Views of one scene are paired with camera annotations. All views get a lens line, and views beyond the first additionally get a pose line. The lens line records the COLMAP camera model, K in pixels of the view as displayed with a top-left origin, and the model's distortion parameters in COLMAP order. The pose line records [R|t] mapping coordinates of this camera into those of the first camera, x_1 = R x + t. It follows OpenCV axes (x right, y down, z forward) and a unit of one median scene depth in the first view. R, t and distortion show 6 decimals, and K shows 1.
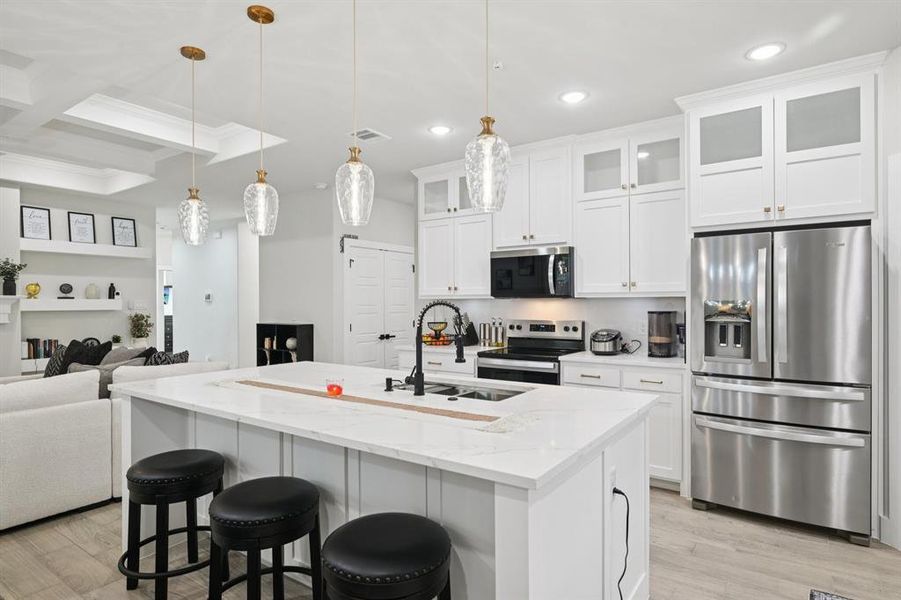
lens RADIAL K [[499.3, 0, 454.6], [0, 499.3, 302.4], [0, 0, 1]] dist [-0.002442, -0.001127]
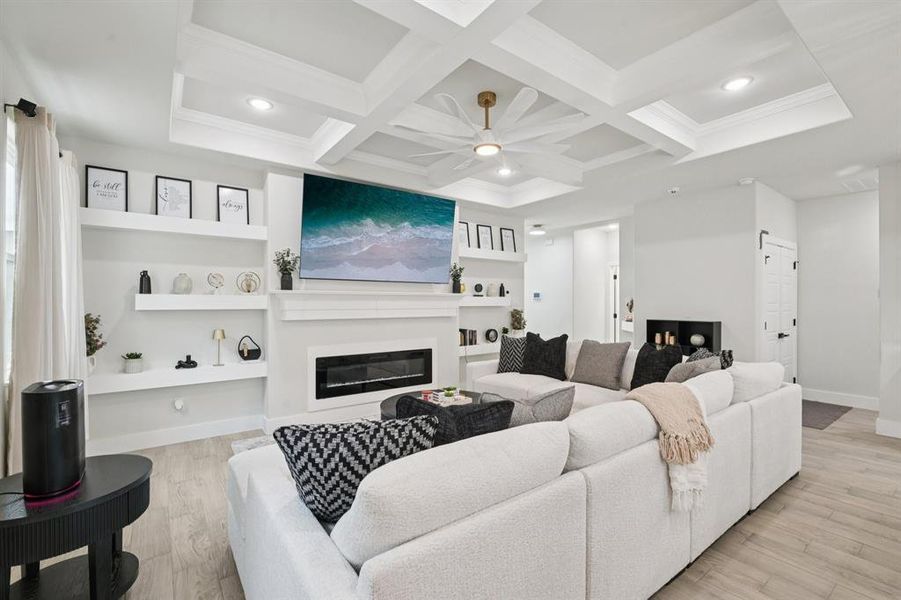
lens RADIAL K [[397.6, 0, 454.5], [0, 397.6, 301.0], [0, 0, 1]] dist [0.001058, 0.000383]
pose [[0.947969, 0.003062, -0.318348, -0.741189], [-0.003133, 0.999995, 0.000287, 0.005152], [0.318347, 0.000726, 0.947974, 0.098426]]
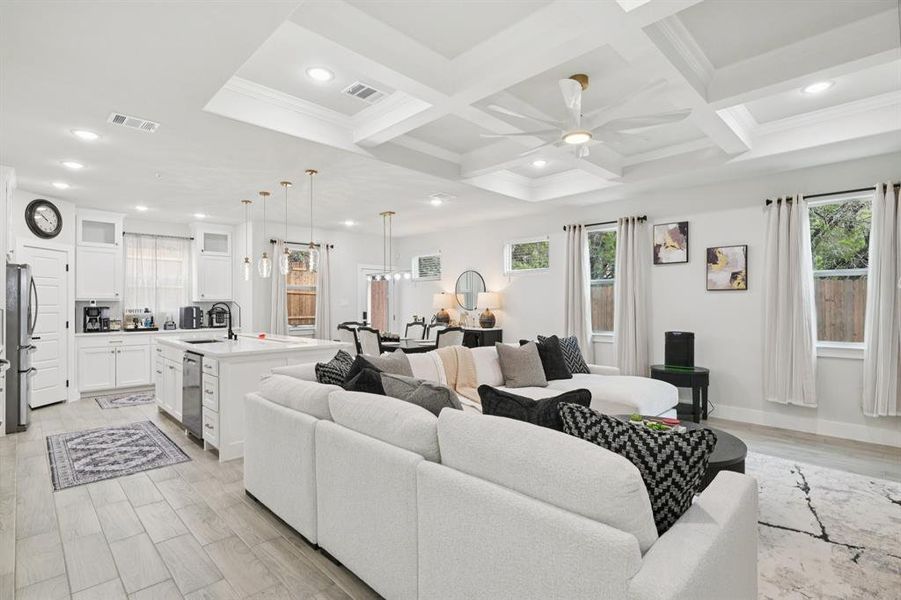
lens RADIAL K [[432.7, 0, 452.6], [0, 432.7, 301.3], [0, 0, 1]] dist [-0.000659, 0.000725]
pose [[-0.983923, 0.007882, 0.178417, -0.837886], [0.006783, 0.999954, -0.006769, 0.008554], [-0.178462, -0.005450, -0.983932, 1.578783]]
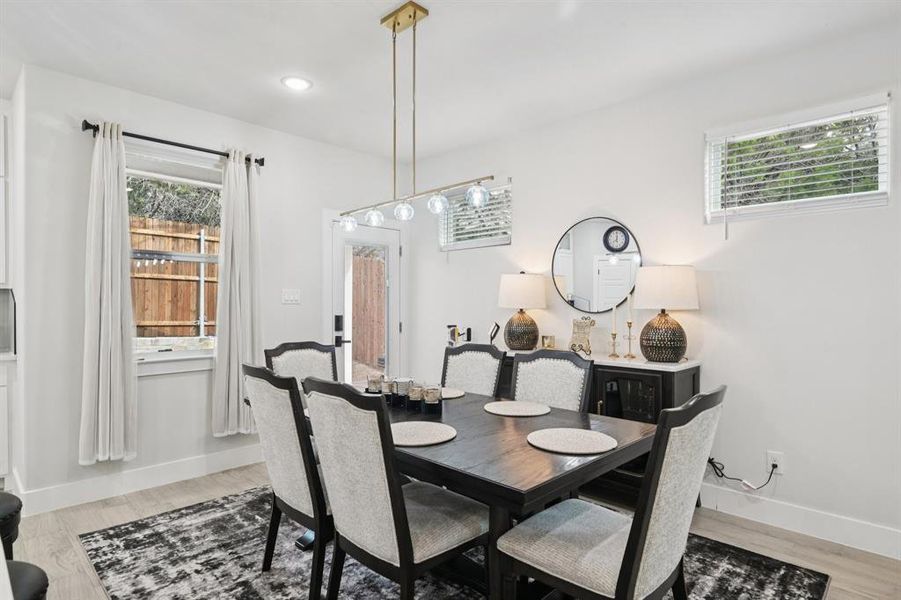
lens RADIAL K [[488.9, 0, 451.4], [0, 488.9, 304.2], [0, 0, 1]] dist [0.000404, -0.000505]
pose [[-0.986489, 0.001670, 0.163816, -0.487631], [0.001594, 0.999999, -0.000597, 0.017652], [-0.163817, -0.000327, -0.986491, 0.666754]]
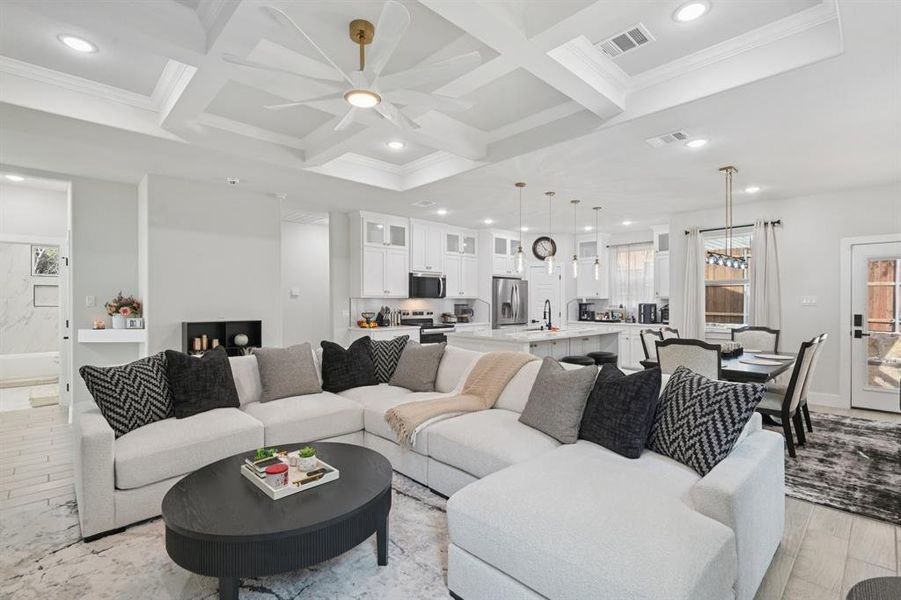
lens RADIAL K [[416.4, 0, 452.3], [0, 416.4, 304.6], [0, 0, 1]] dist [0.001512, 0.000435]
pose [[0.200246, -0.003630, 0.979739, -1.463040], [-0.001959, 0.999990, 0.004105, 0.009506], [-0.979744, -0.002741, 0.200237, 0.574927]]
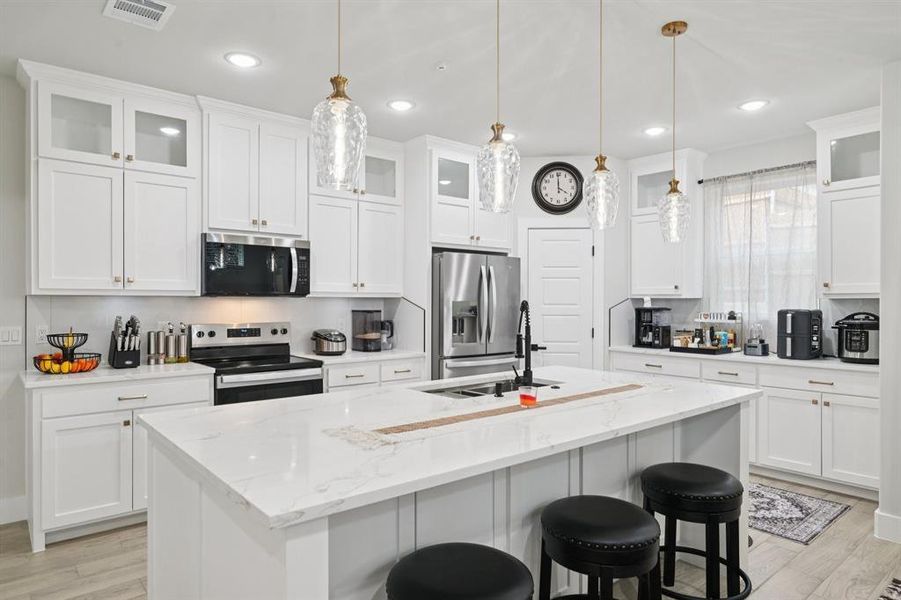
lens RADIAL K [[549.1, 0, 450.4], [0, 549.1, 304.6], [0, 0, 1]] dist [-0.003025, 0.000482]
pose [[0.257476, -0.002465, 0.966282, -0.646490], [-0.004033, 0.999985, 0.003626, 0.000073], [-0.966276, -0.004830, 0.257462, 0.462041]]
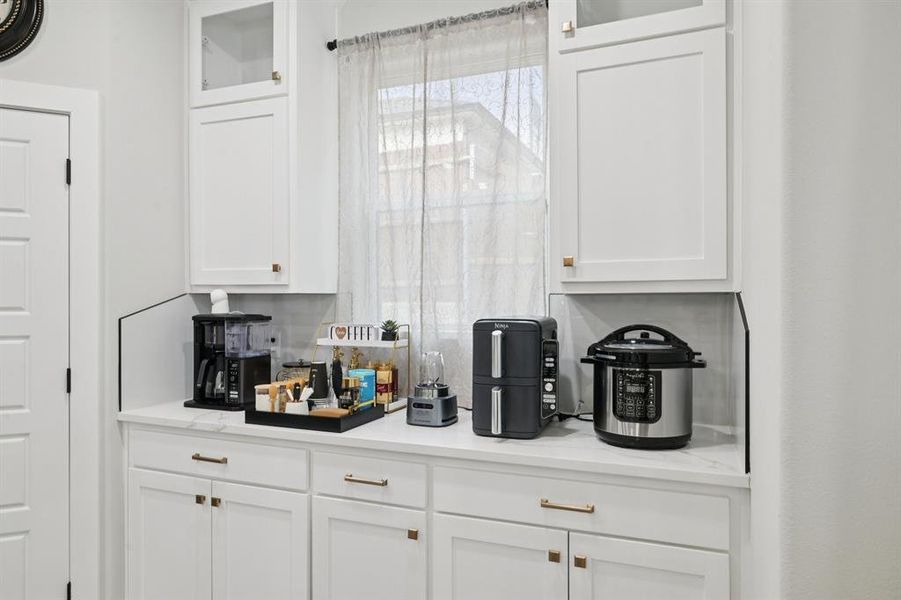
lens RADIAL K [[586.7, 0, 449.6], [0, 586.7, 304.1], [0, 0, 1]] dist [-0.001347, 0.000126]
pose [[-0.223053, 0.000124, 0.974806, 0.021501], [-0.002596, 0.999996, -0.000721, -0.001064], [-0.974803, -0.002691, -0.223051, 0.265842]]
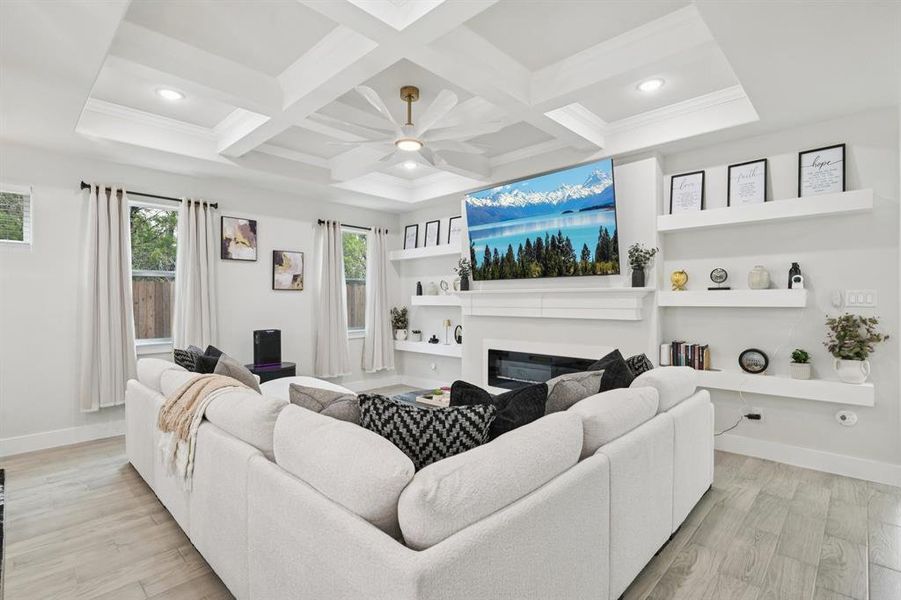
lens RADIAL K [[432.7, 0, 452.6], [0, 432.7, 301.3], [0, 0, 1]] dist [-0.000659, 0.000725]
pose [[-0.158439, 0.007610, -0.987339, -0.158050], [0.005705, 0.999961, 0.006792, 0.003430], [0.987352, -0.004557, -0.158476, 1.013044]]
